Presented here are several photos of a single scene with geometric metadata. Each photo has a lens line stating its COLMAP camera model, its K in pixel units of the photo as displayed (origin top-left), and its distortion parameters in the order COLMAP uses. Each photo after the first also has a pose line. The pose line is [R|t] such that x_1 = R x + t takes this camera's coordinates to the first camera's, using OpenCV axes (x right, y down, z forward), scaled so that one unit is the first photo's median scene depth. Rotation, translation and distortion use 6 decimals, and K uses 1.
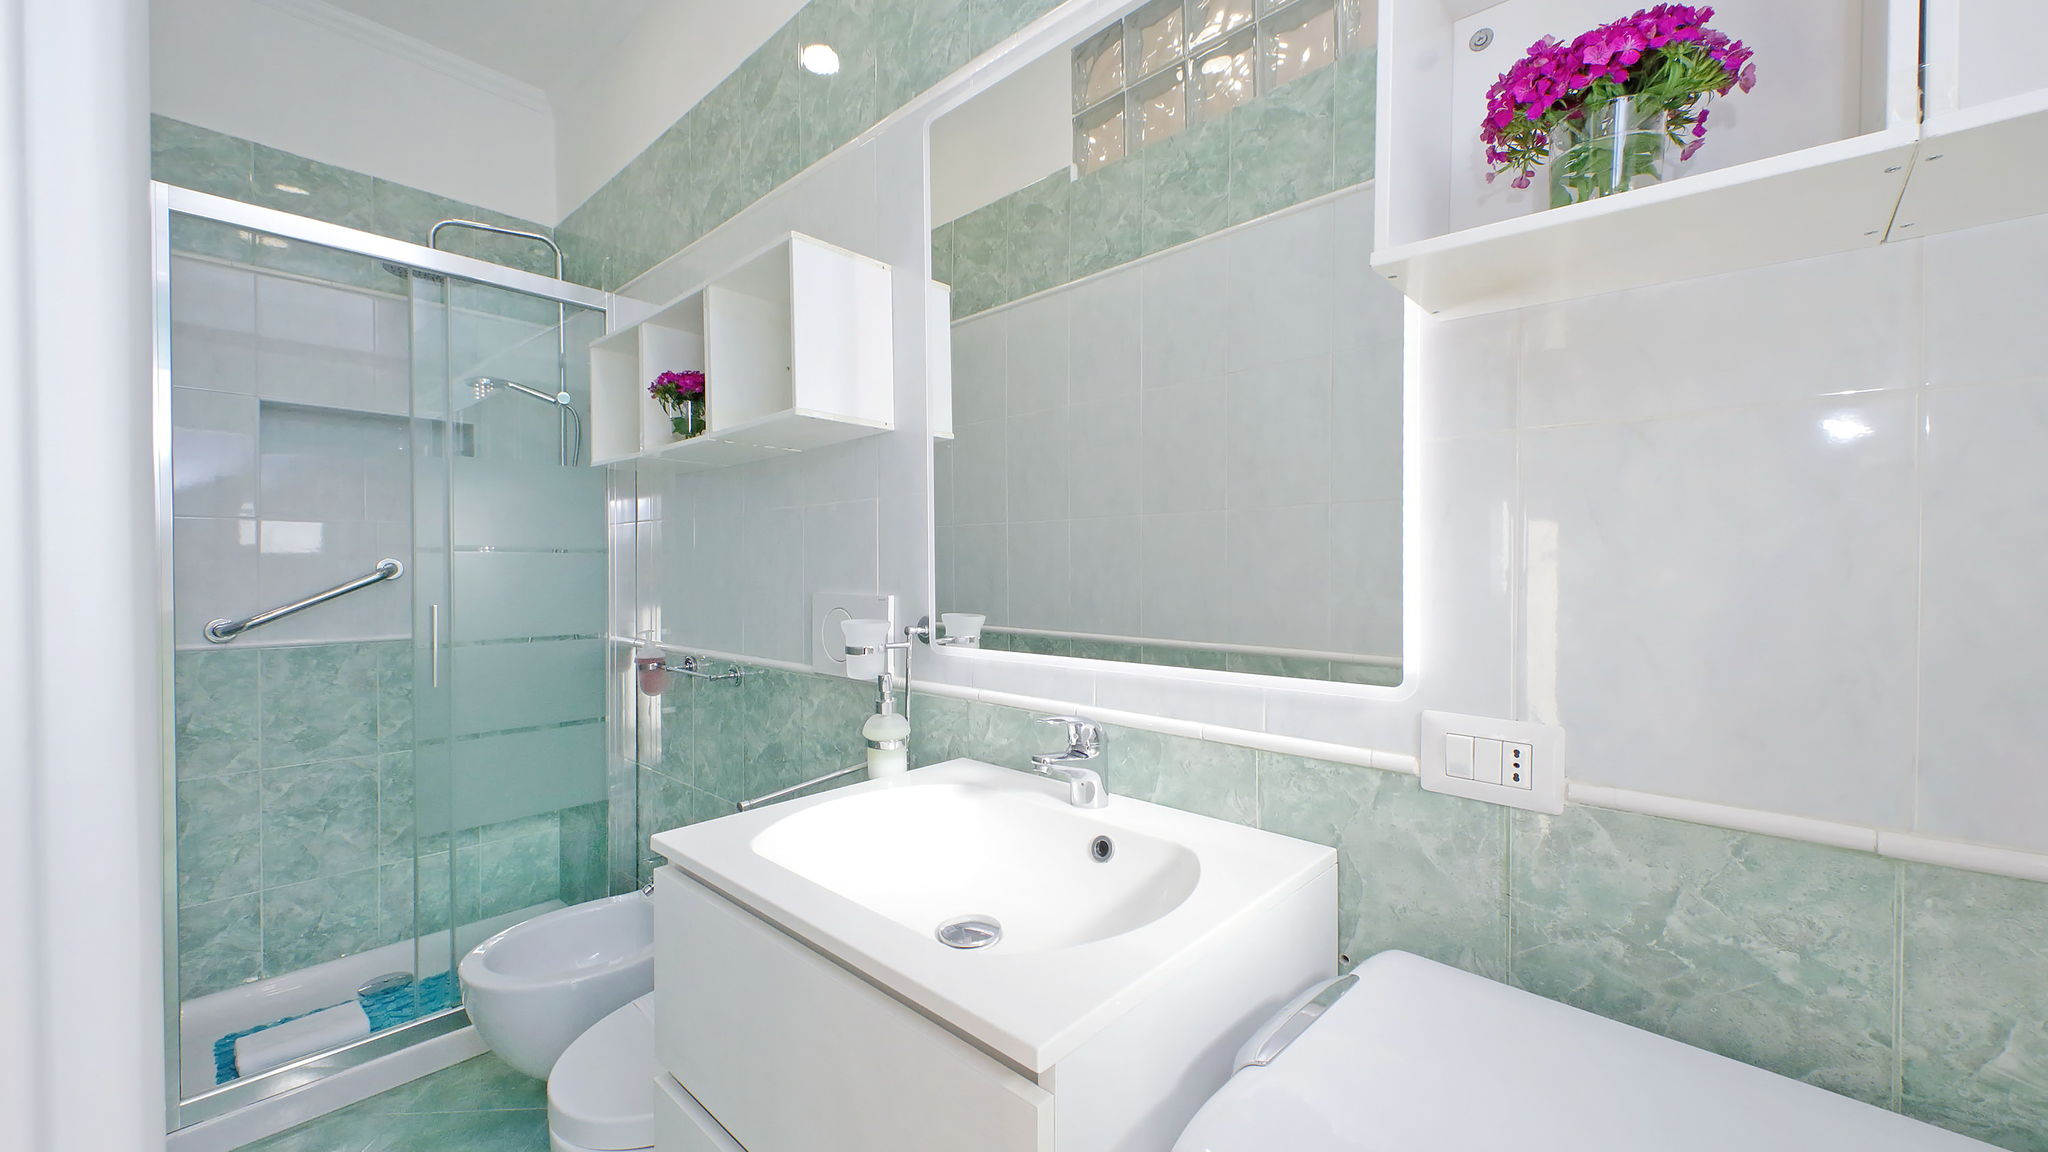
lens RADIAL K [[768.5, 0, 1021.0], [0, 768.5, 580.3], [0, 0, 1]] dist [0.020583, -0.009645]
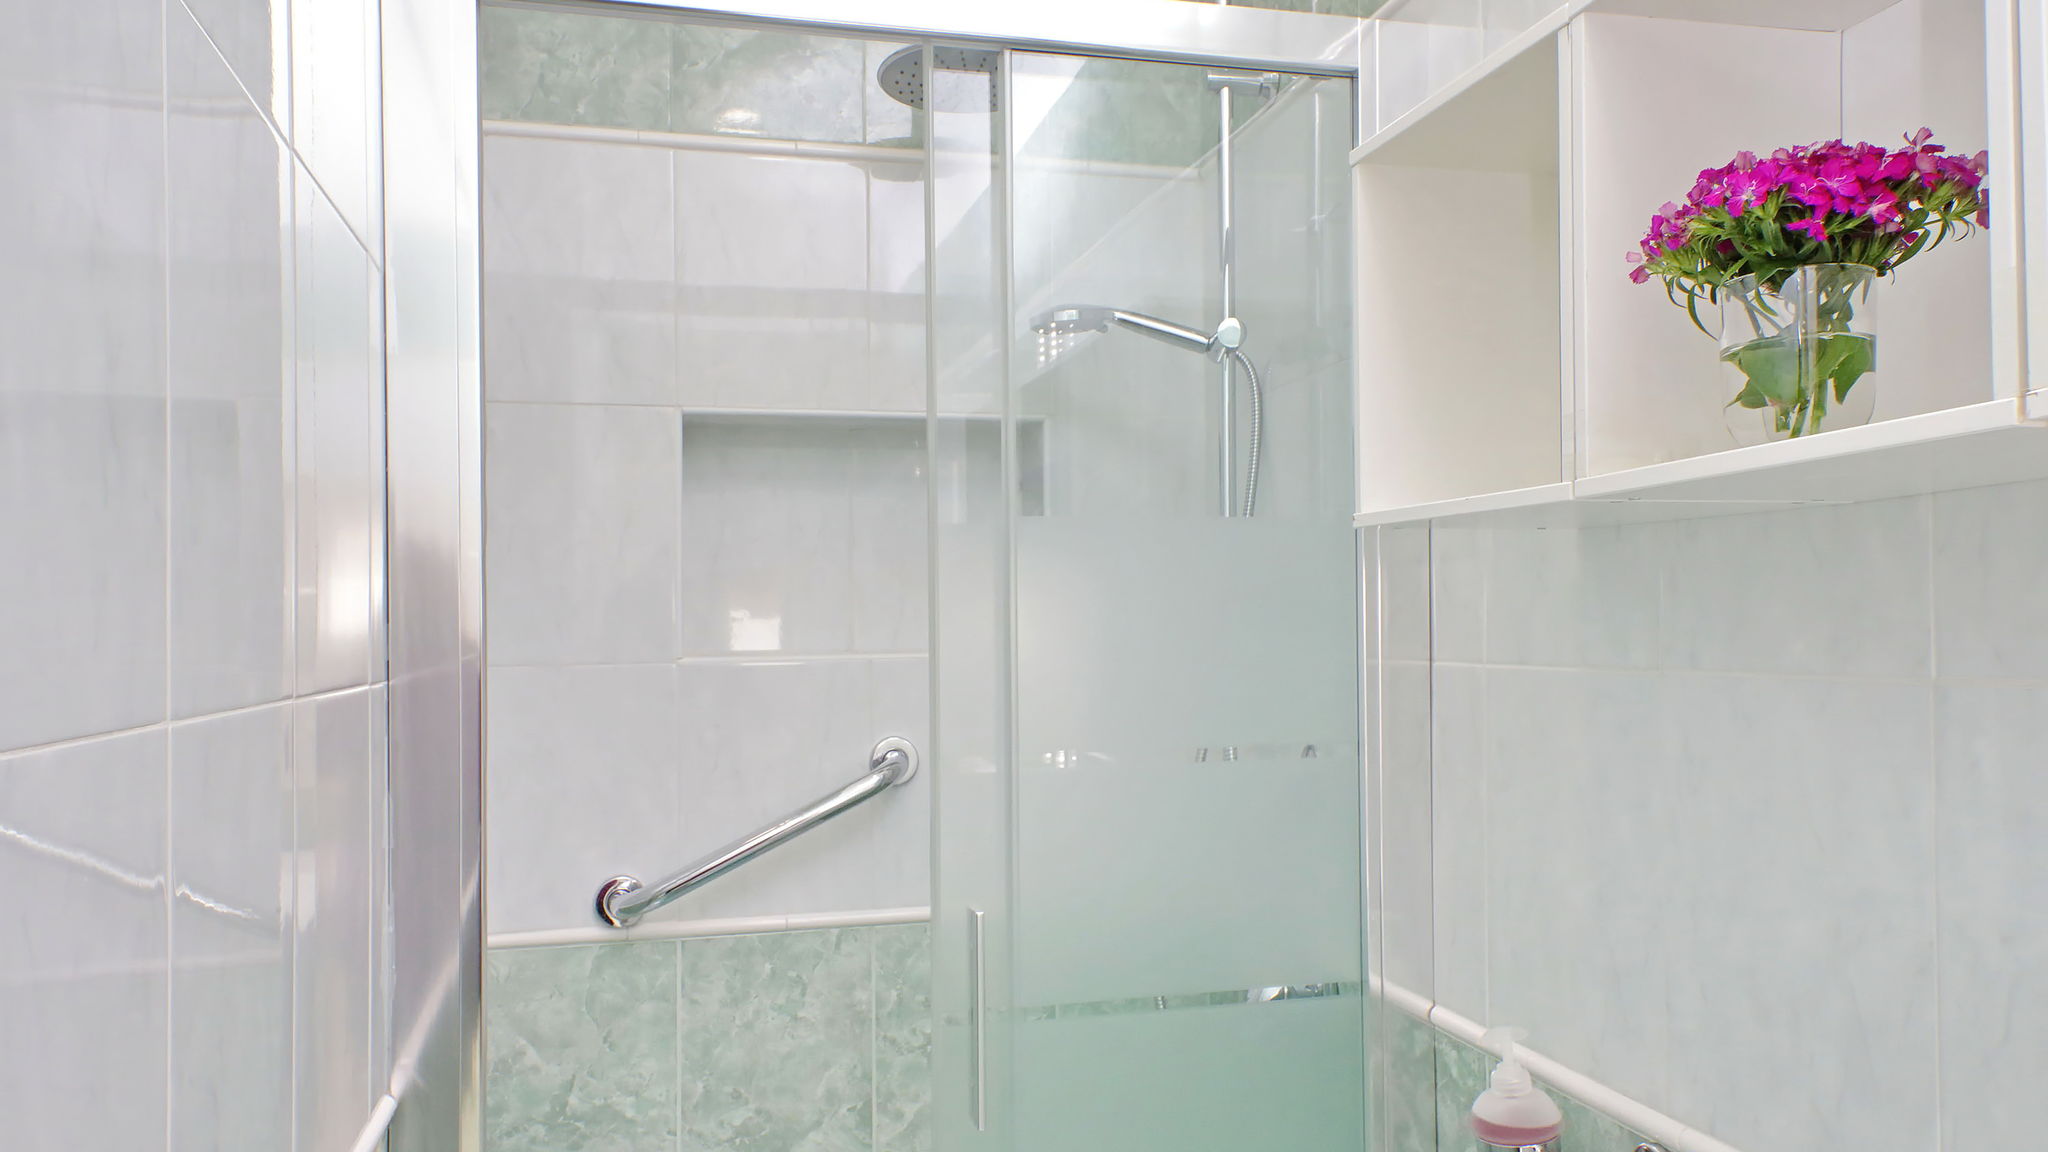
lens RADIAL K [[1438.1, 0, 1024.0], [0, 1438.1, 576.0], [0, 0, 1]] dist [-0.002537, -0.000365]
pose [[0.819299, -0.023413, -0.572888, -0.290310], [0.003968, 0.999374, -0.035167, -0.096248], [0.573353, 0.026539, 0.818879, 0.381864]]
